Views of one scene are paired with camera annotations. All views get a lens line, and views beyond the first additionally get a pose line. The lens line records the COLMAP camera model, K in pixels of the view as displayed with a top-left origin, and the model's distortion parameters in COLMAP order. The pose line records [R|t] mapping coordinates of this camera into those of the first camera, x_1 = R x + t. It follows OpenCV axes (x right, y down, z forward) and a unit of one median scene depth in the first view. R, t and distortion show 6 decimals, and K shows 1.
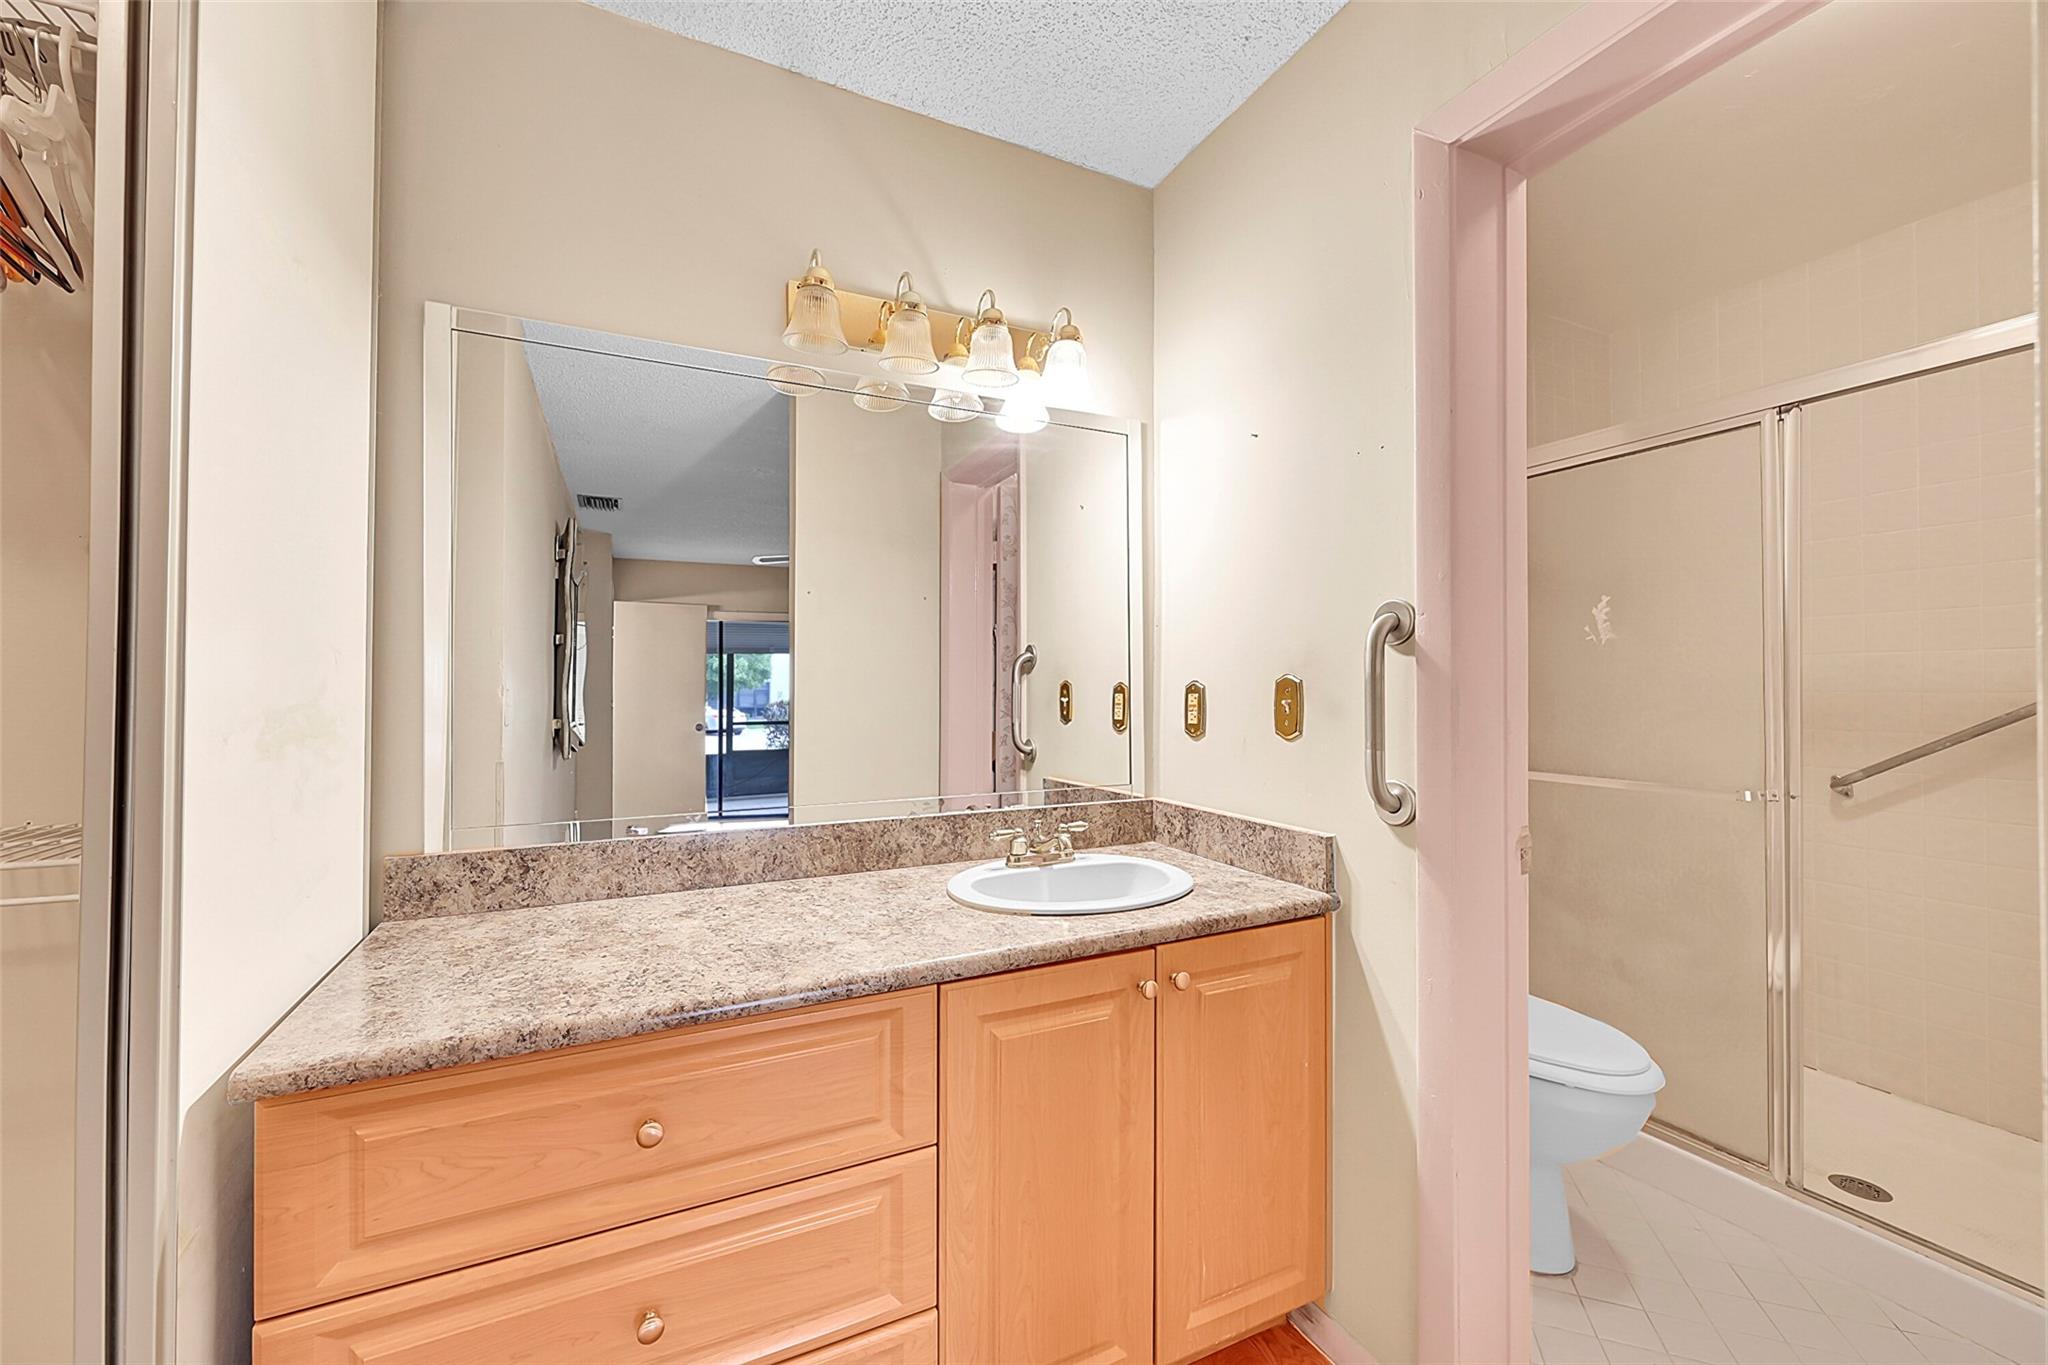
lens RADIAL K [[802.9, 0, 1017.8], [0, 802.9, 683.9], [0, 0, 1]] dist [-0.000777, -0.000194]
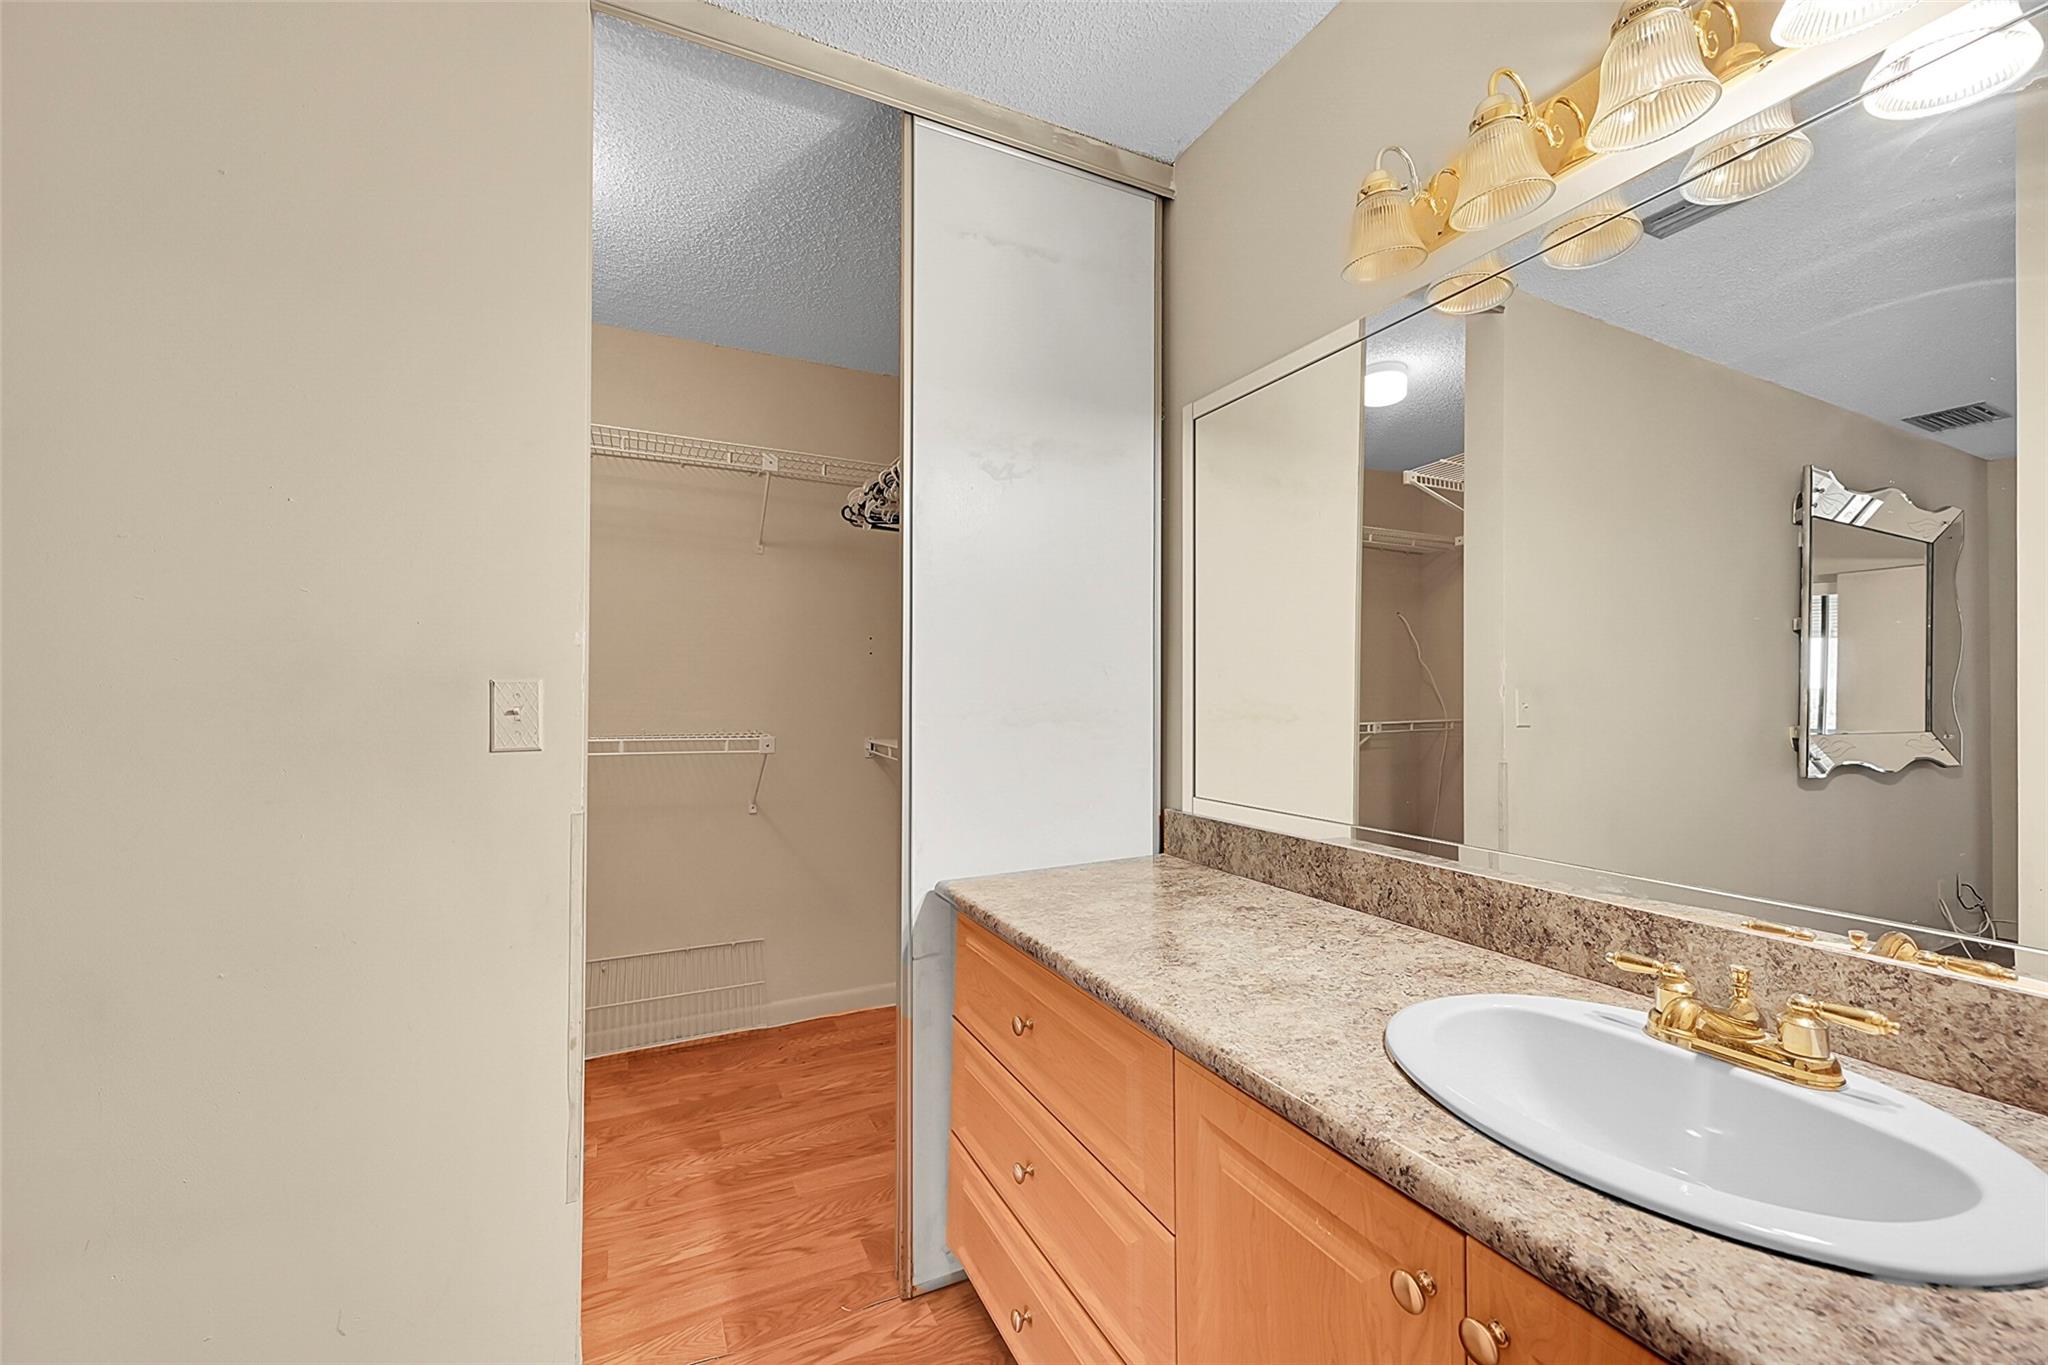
lens RADIAL K [[802.9, 0, 1017.8], [0, 802.9, 683.9], [0, 0, 1]] dist [-0.000777, -0.000194]
pose [[0.005977, -0.005442, -0.999967, 0.572500], [0.010315, 0.999932, -0.005381, -0.001856], [0.999929, -0.010282, 0.006033, 0.641281]]
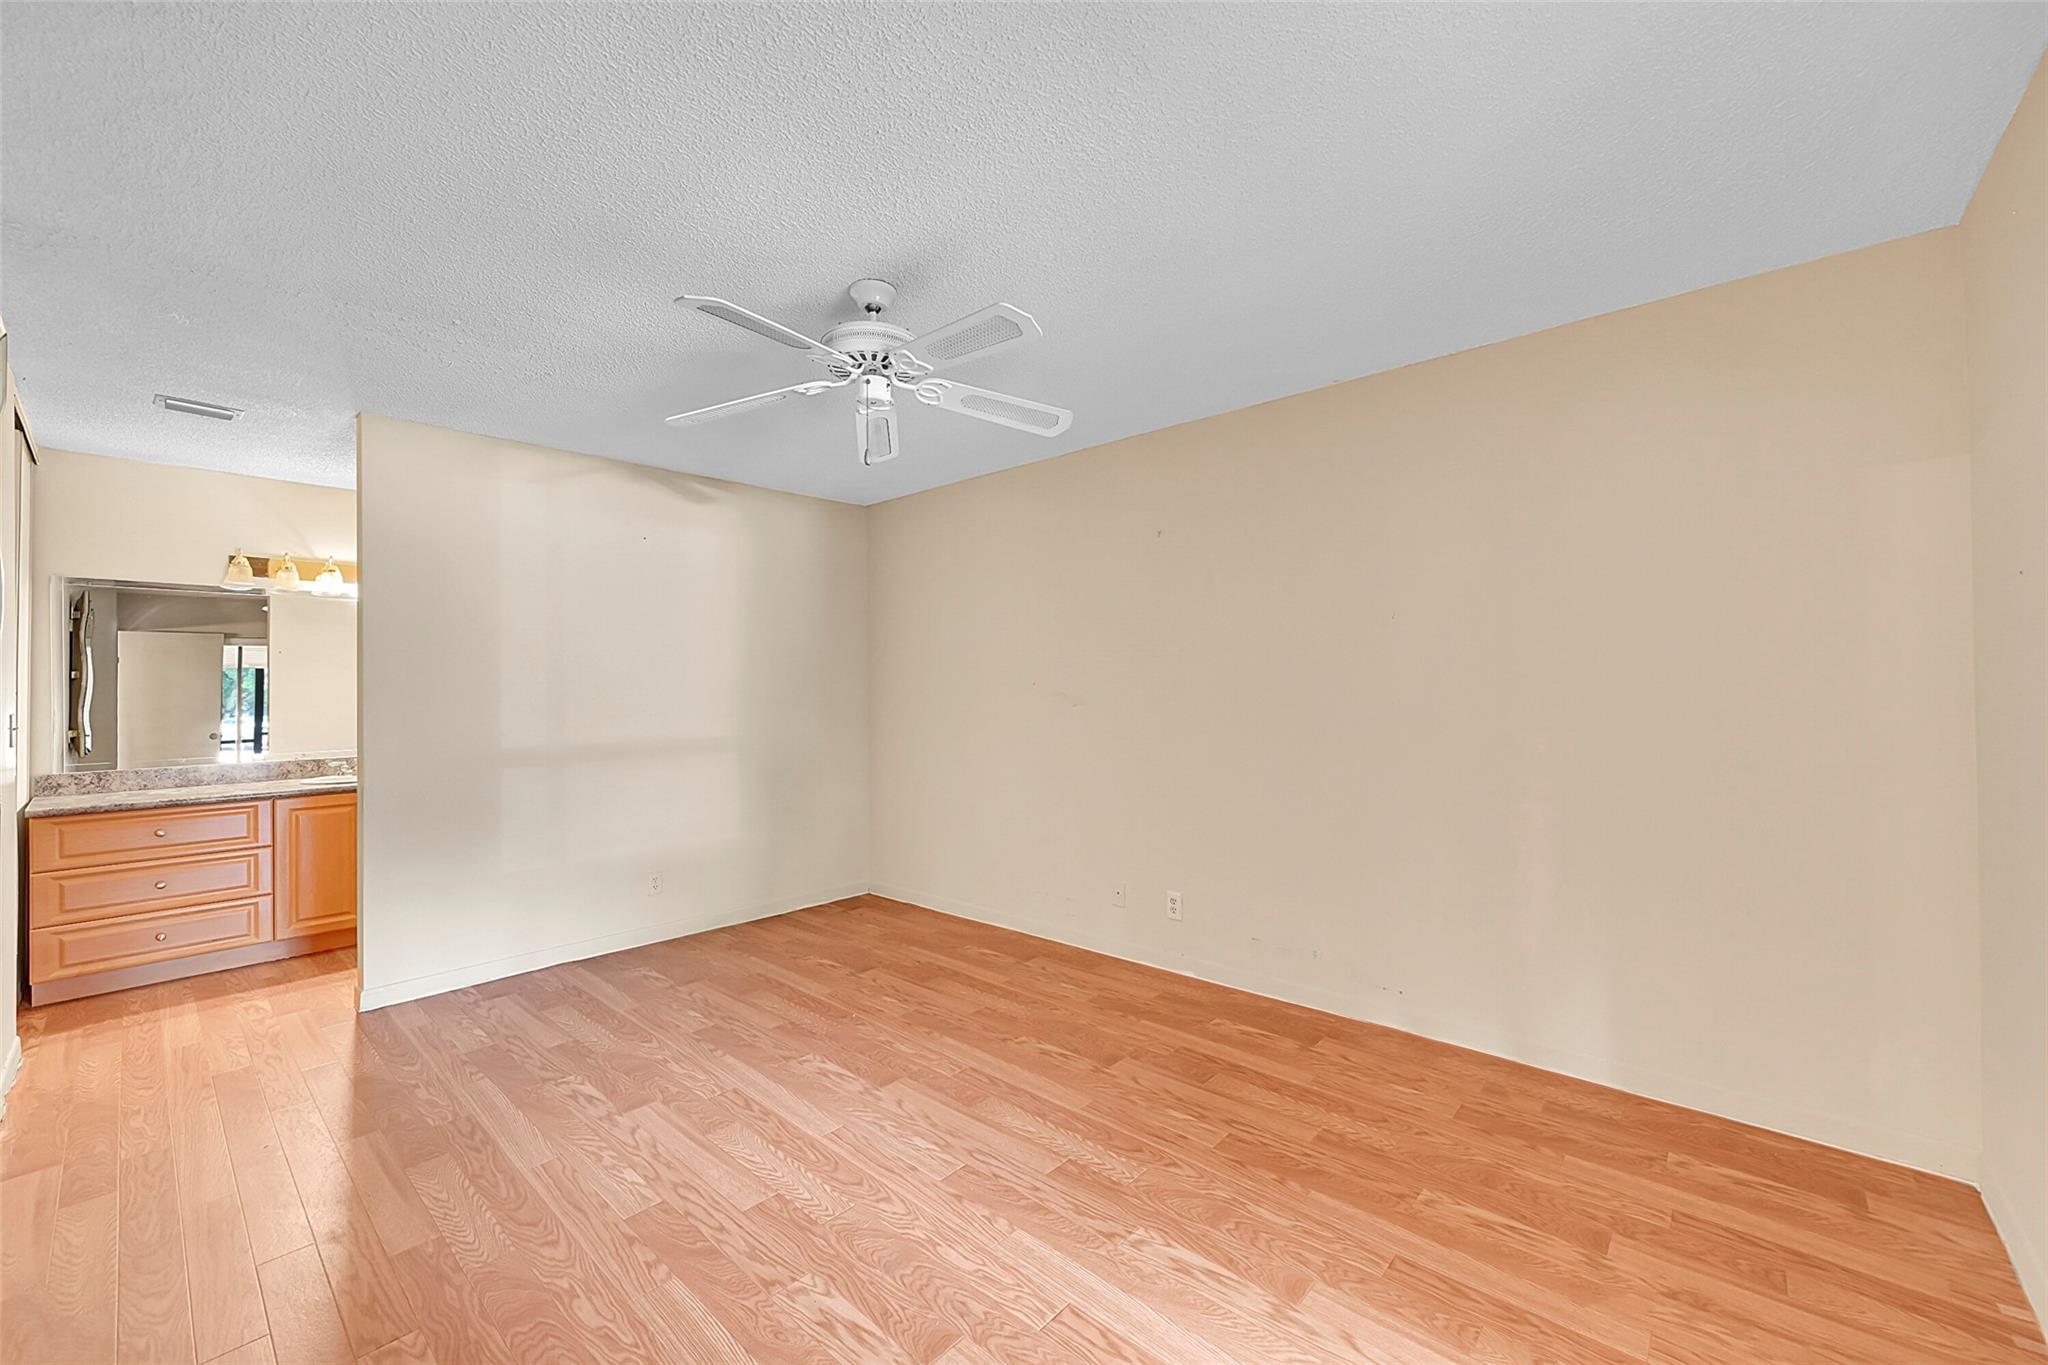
lens RADIAL K [[802.9, 0, 1017.8], [0, 802.9, 683.9], [0, 0, 1]] dist [-0.000777, -0.000194]
pose [[0.924374, -0.003923, 0.381467, 1.219031], [0.005869, 0.999975, -0.003937, -0.065693], [-0.381442, 0.005879, 0.924374, -2.678230]]
